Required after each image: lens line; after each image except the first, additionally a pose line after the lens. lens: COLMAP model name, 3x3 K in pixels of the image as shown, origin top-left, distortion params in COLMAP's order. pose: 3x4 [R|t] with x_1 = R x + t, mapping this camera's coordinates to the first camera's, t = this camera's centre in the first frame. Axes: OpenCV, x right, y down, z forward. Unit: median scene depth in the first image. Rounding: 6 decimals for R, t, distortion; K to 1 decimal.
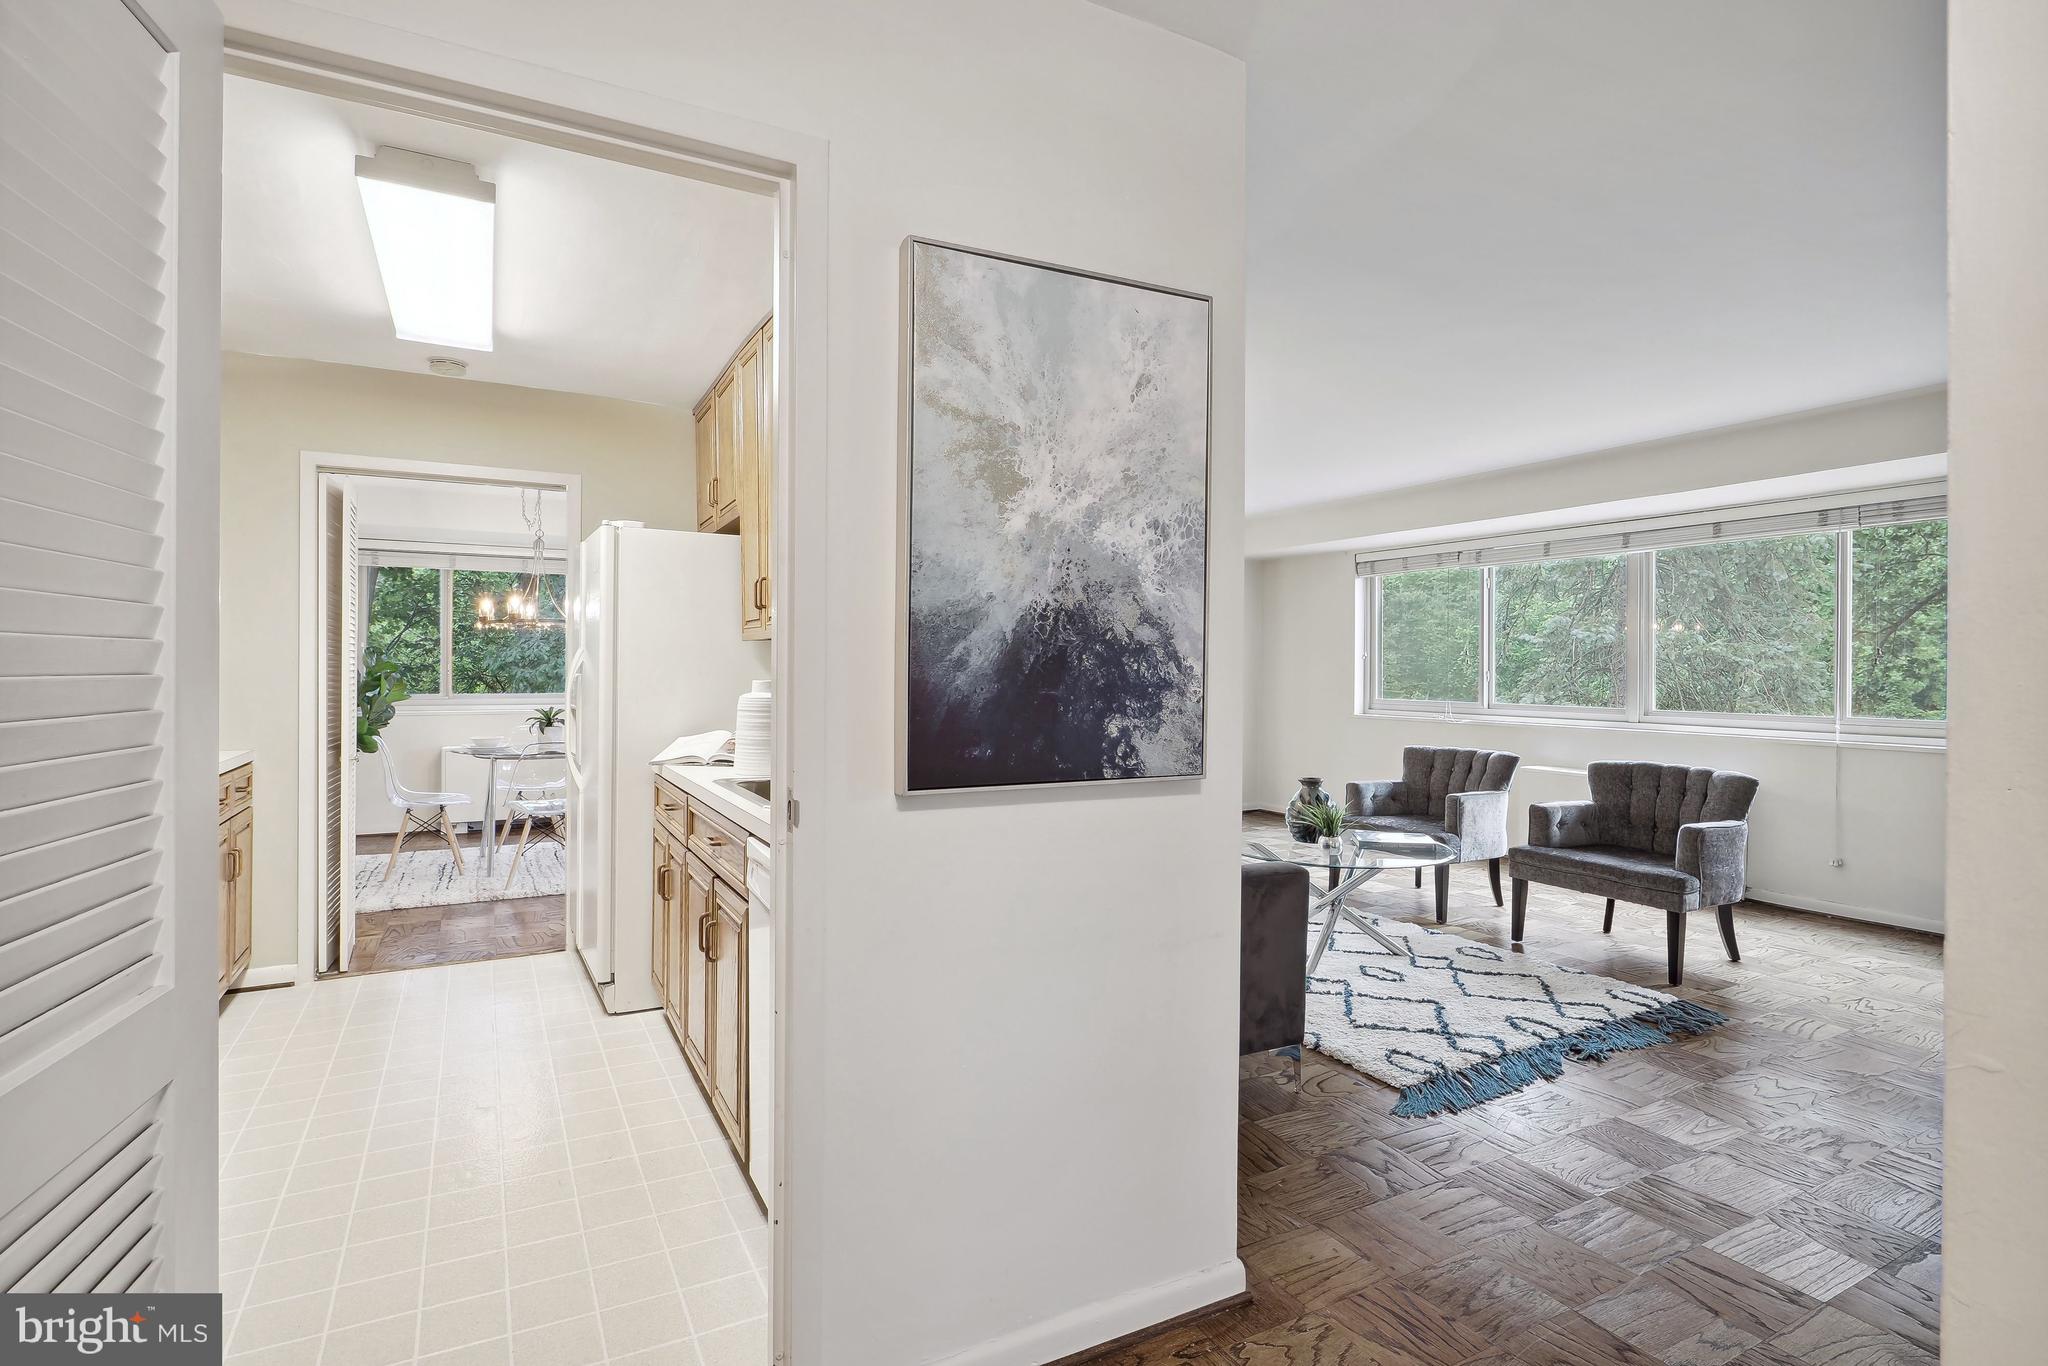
lens RADIAL K [[980.1, 0, 1014.3], [0, 980.1, 669.3], [0, 0, 1]] dist [-0.003217, -0.006525]
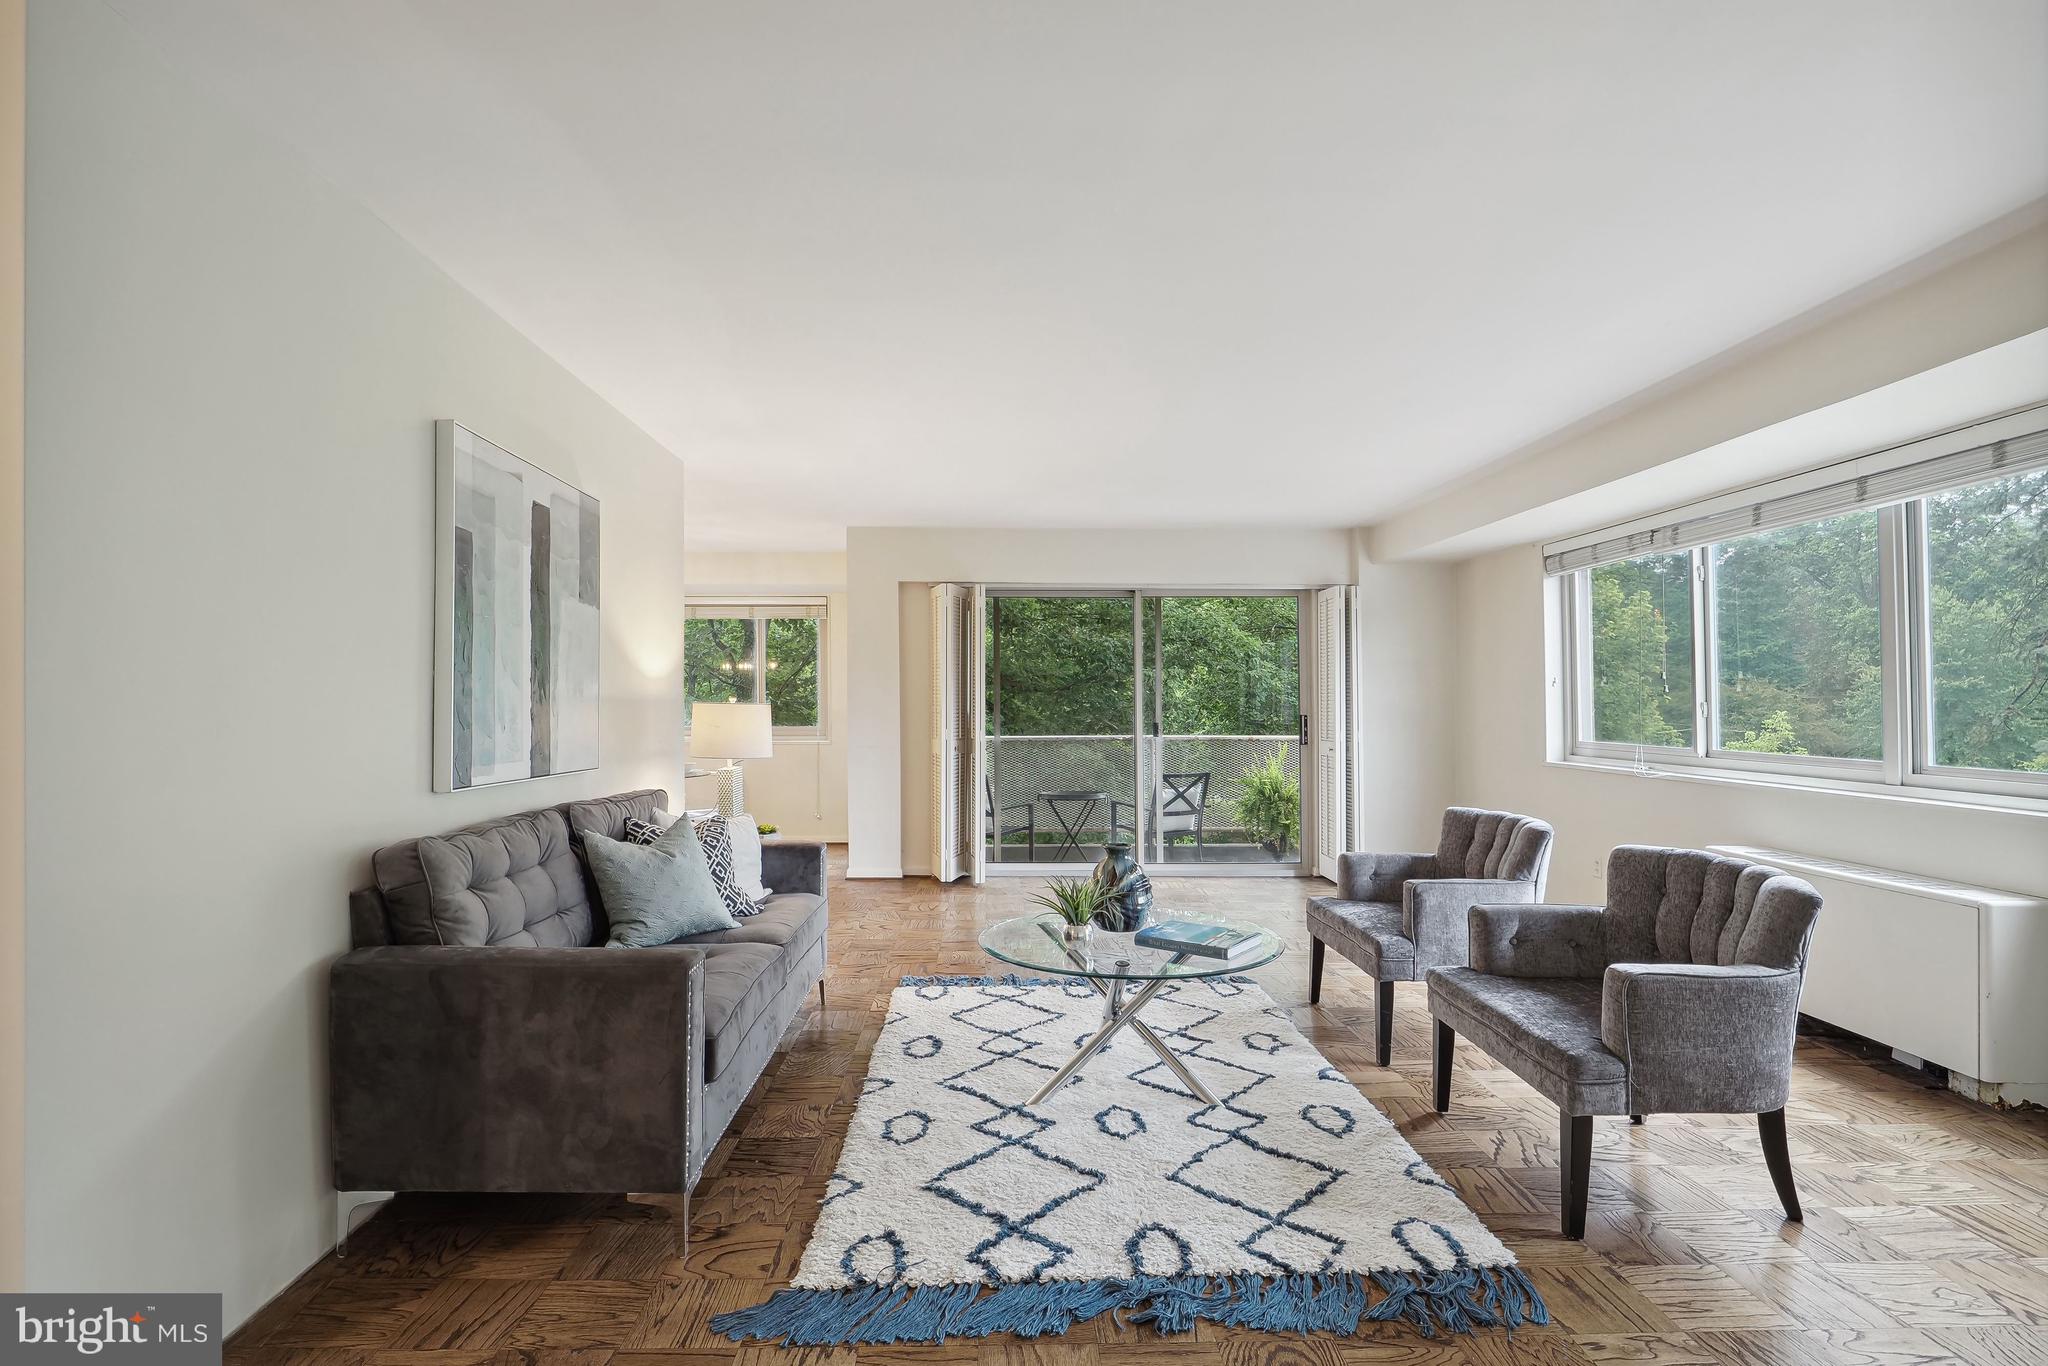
lens RADIAL K [[972.1, 0, 1017.4], [0, 972.1, 694.2], [0, 0, 1]] dist [-0.011468, -0.000725]
pose [[0.892615, -0.008197, -0.450745, 0.581794], [0.003551, 0.999931, -0.011153, 0.003567], [0.450806, 0.008355, 0.892583, 0.300907]]
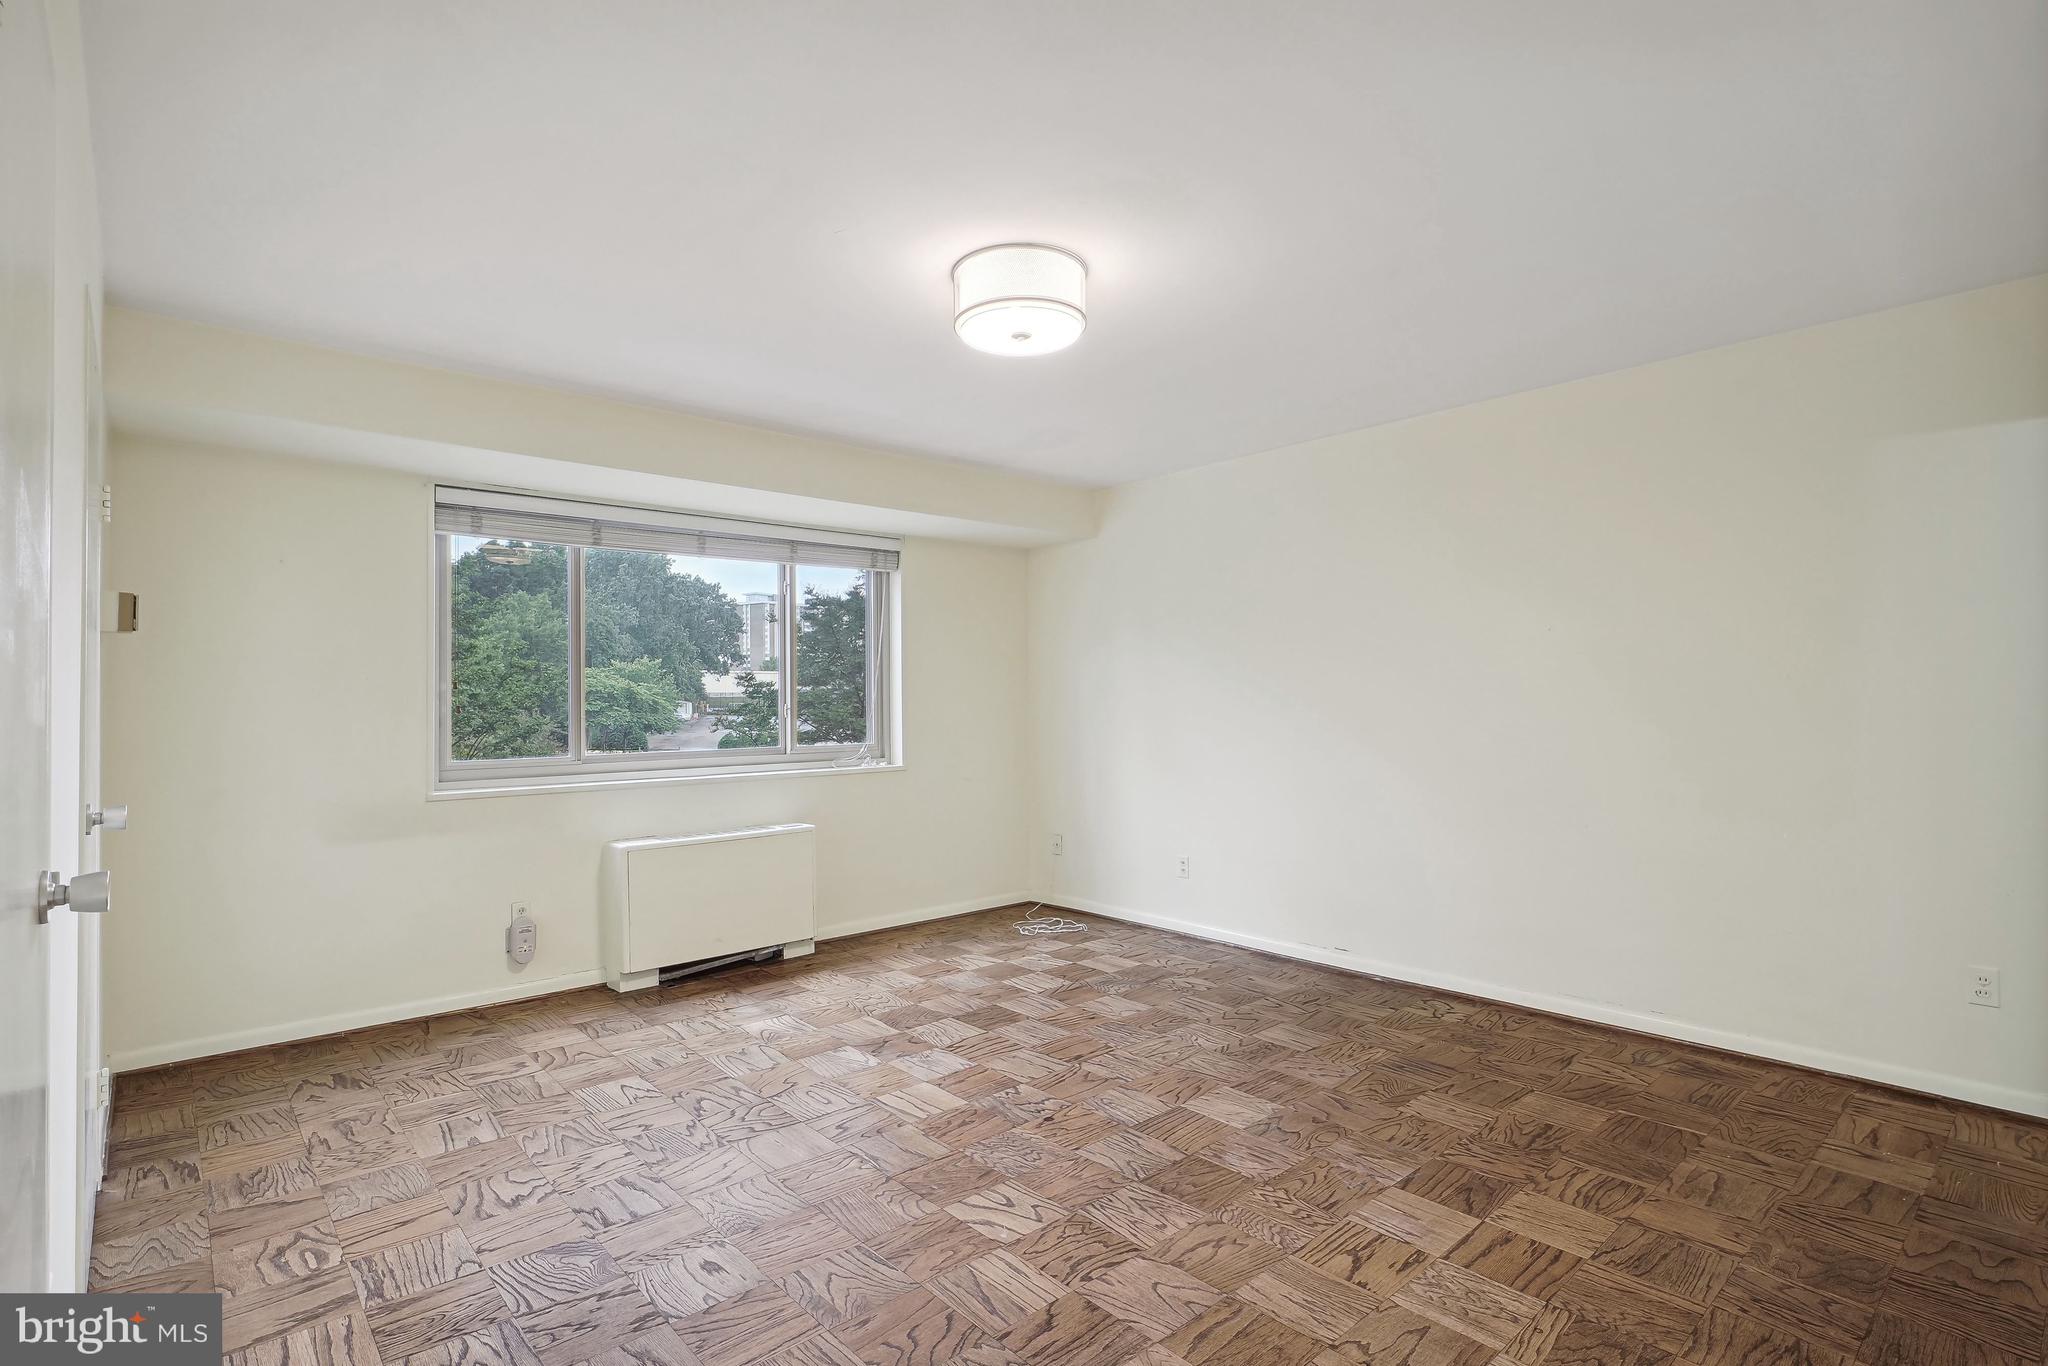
lens RADIAL K [[994.3, 0, 1031.5], [0, 994.3, 699.1], [0, 0, 1]] dist [-0.007700, -0.001270]
pose [[-0.239048, 0.002187, 0.971005, -0.326388], [0.006130, 0.999981, -0.000744, -0.002471], [-0.970988, 0.005775, -0.239057, 1.342971]]
